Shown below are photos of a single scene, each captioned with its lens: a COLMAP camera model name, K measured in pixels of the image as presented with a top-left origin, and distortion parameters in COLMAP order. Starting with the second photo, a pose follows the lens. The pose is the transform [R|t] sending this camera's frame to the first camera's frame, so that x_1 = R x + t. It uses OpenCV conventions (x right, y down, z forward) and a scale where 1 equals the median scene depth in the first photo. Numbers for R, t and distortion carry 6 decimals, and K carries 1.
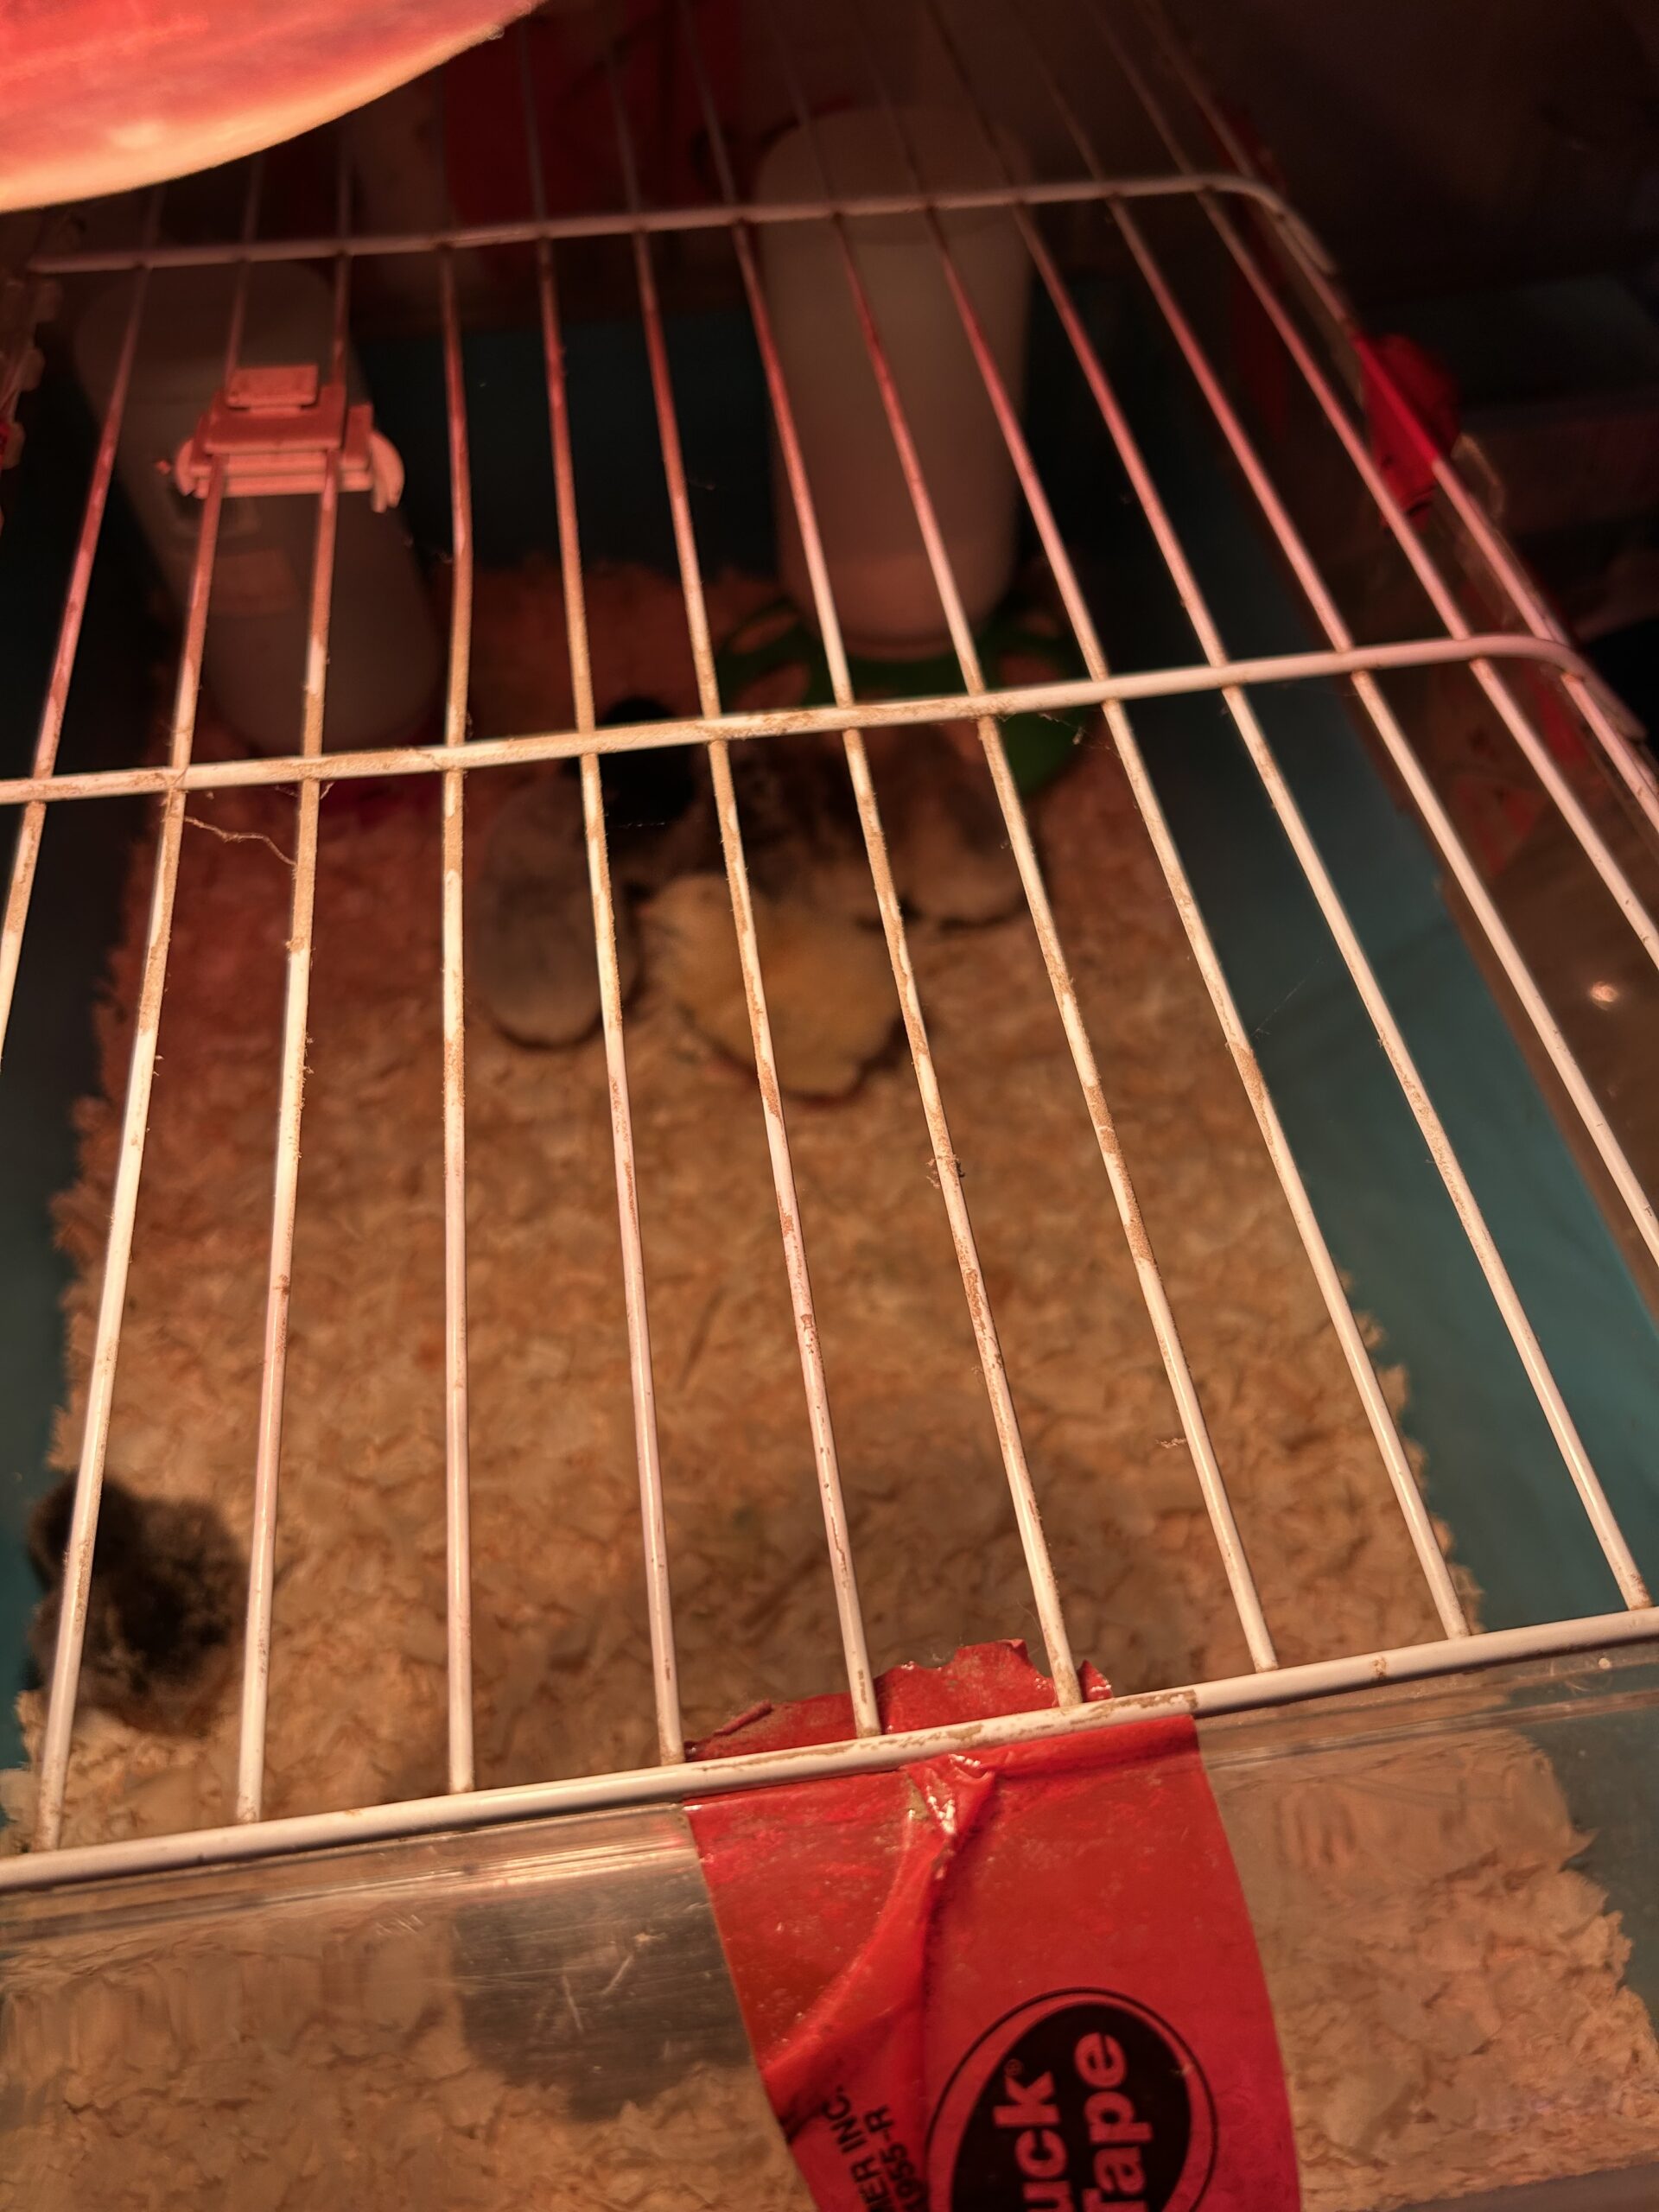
lens RADIAL K [[1694.1, 0, 837.5], [0, 1694.1, 1178.2], [0, 0, 1]] dist [0.008966, -0.049053]
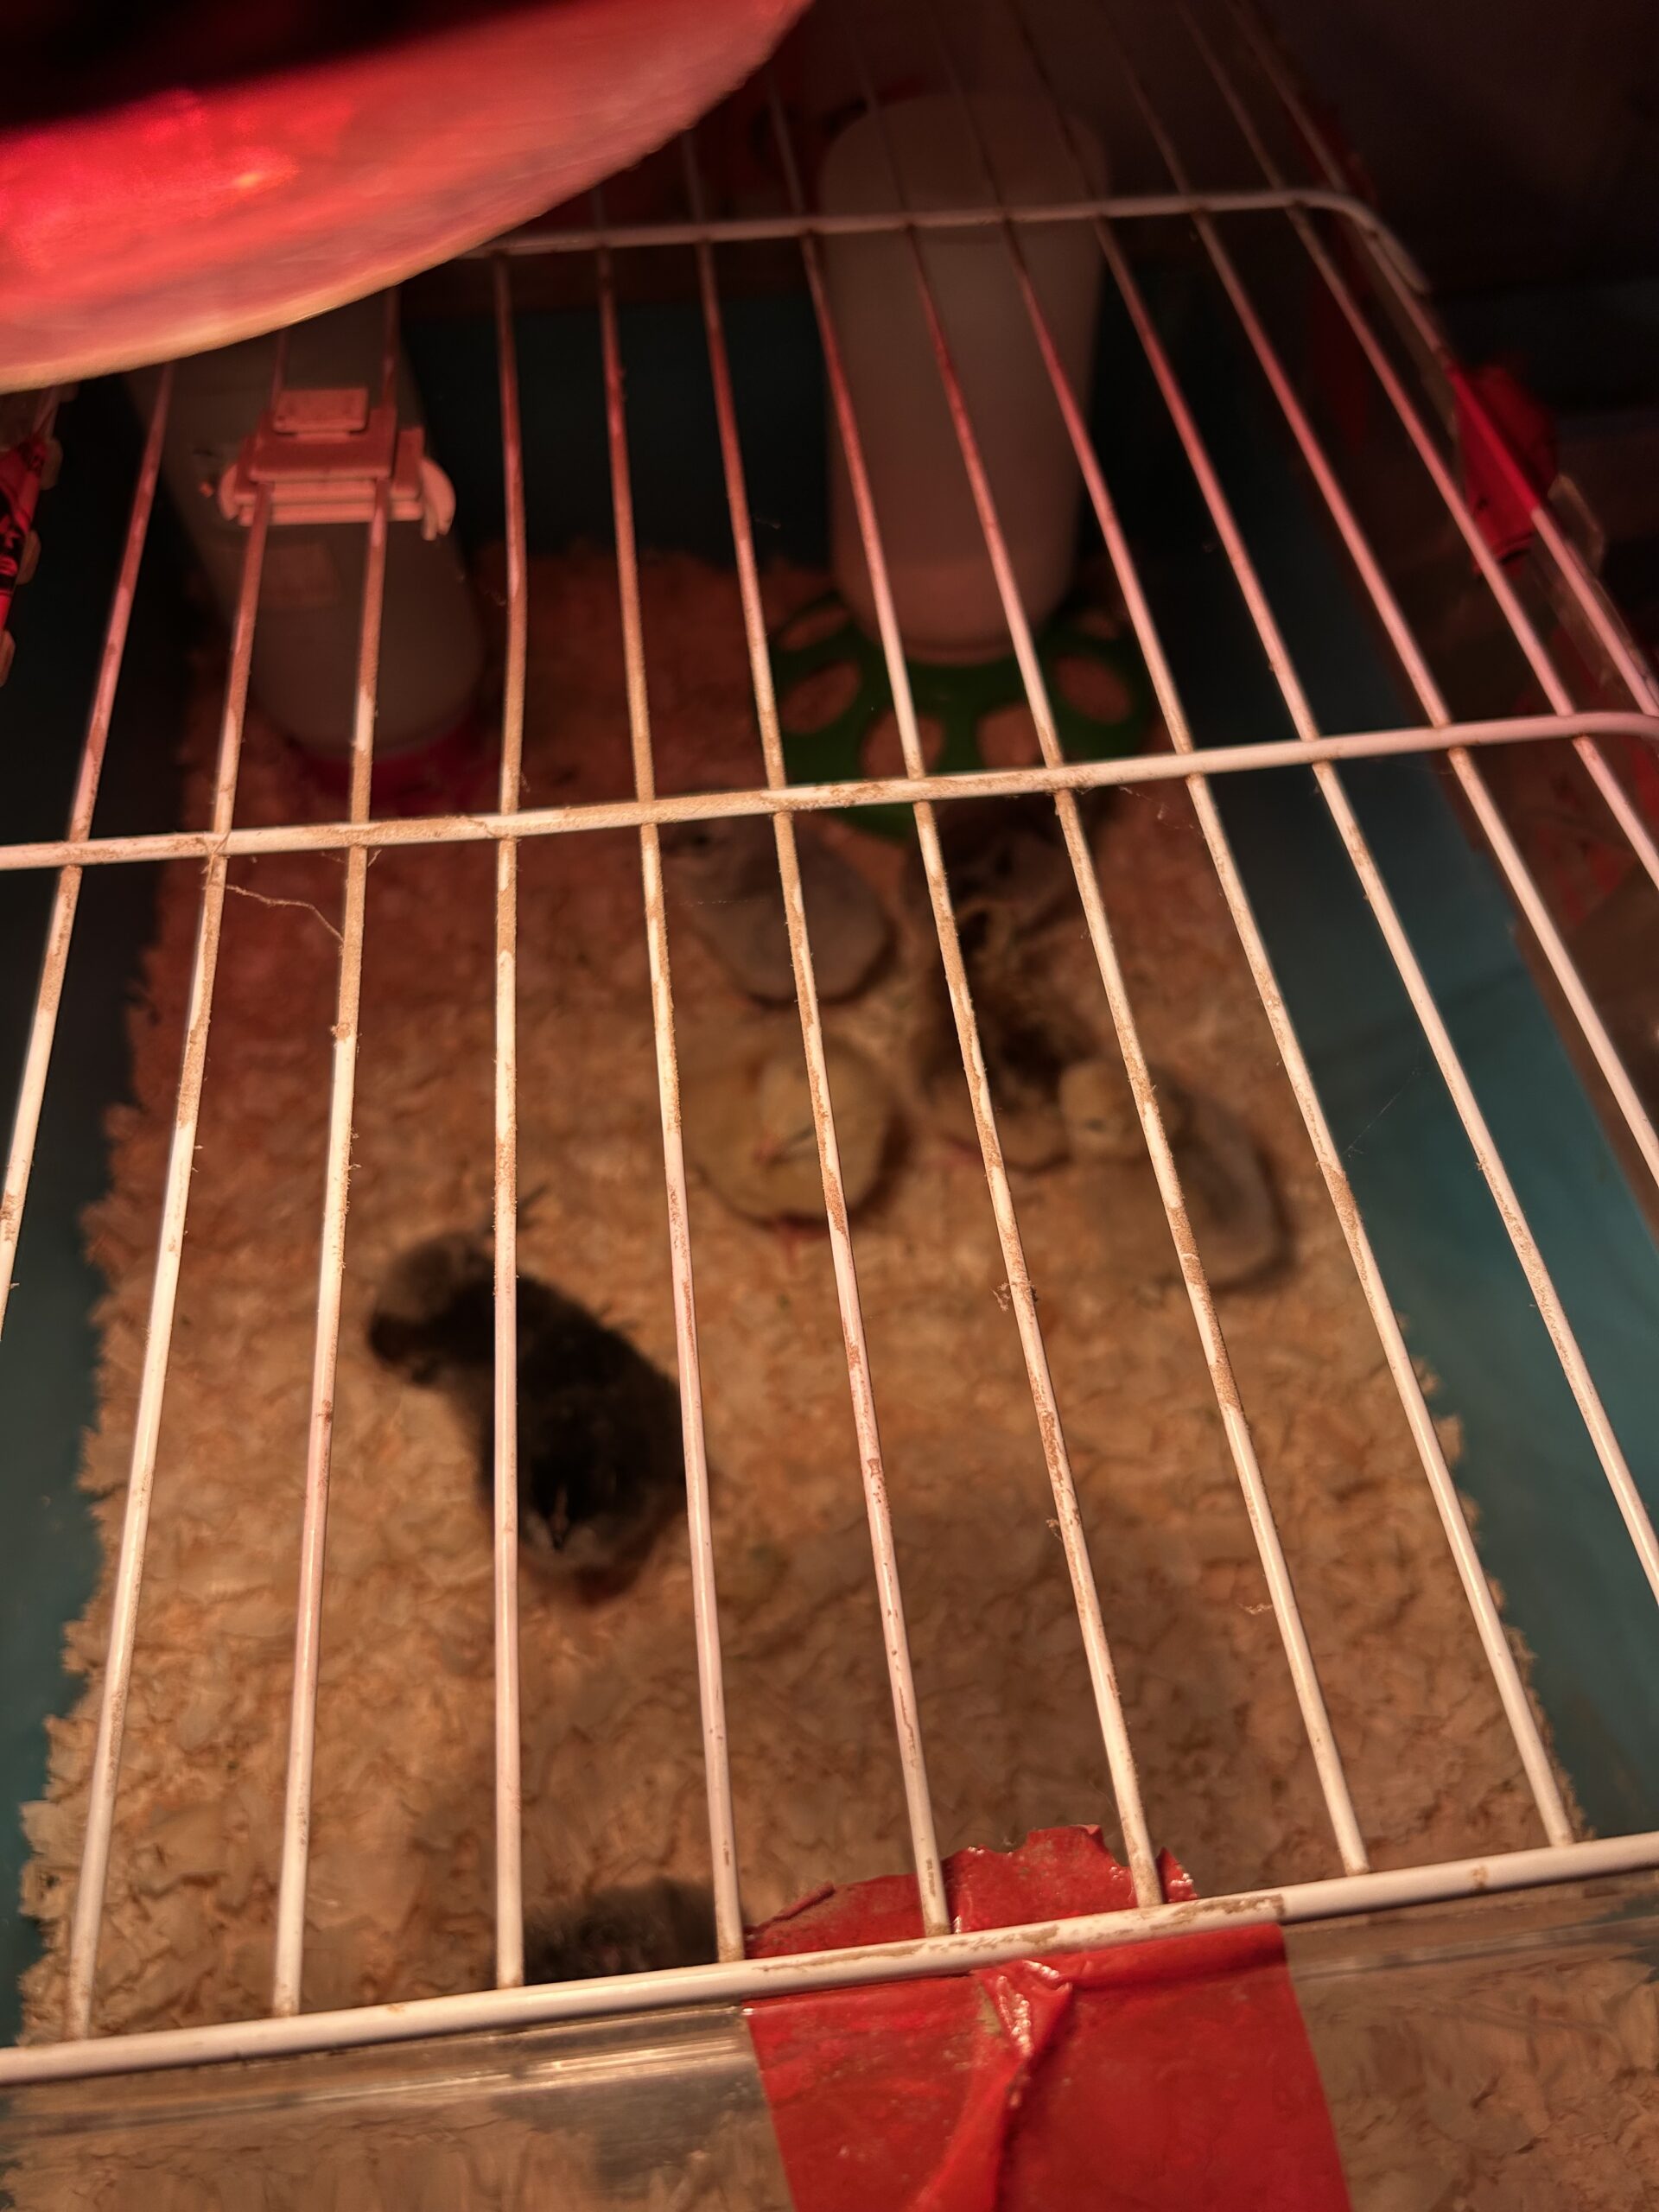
lens RADIAL K [[1662.5, 0, 829.5], [0, 1662.5, 1106.0], [0, 0, 1]] dist [0.006284, -0.045569]
pose [[0.999726, 0.021213, -0.009901, -0.027653], [-0.020961, 0.999471, 0.024866, -0.101562], [0.010423, -0.024651, 0.999642, 0.051615]]
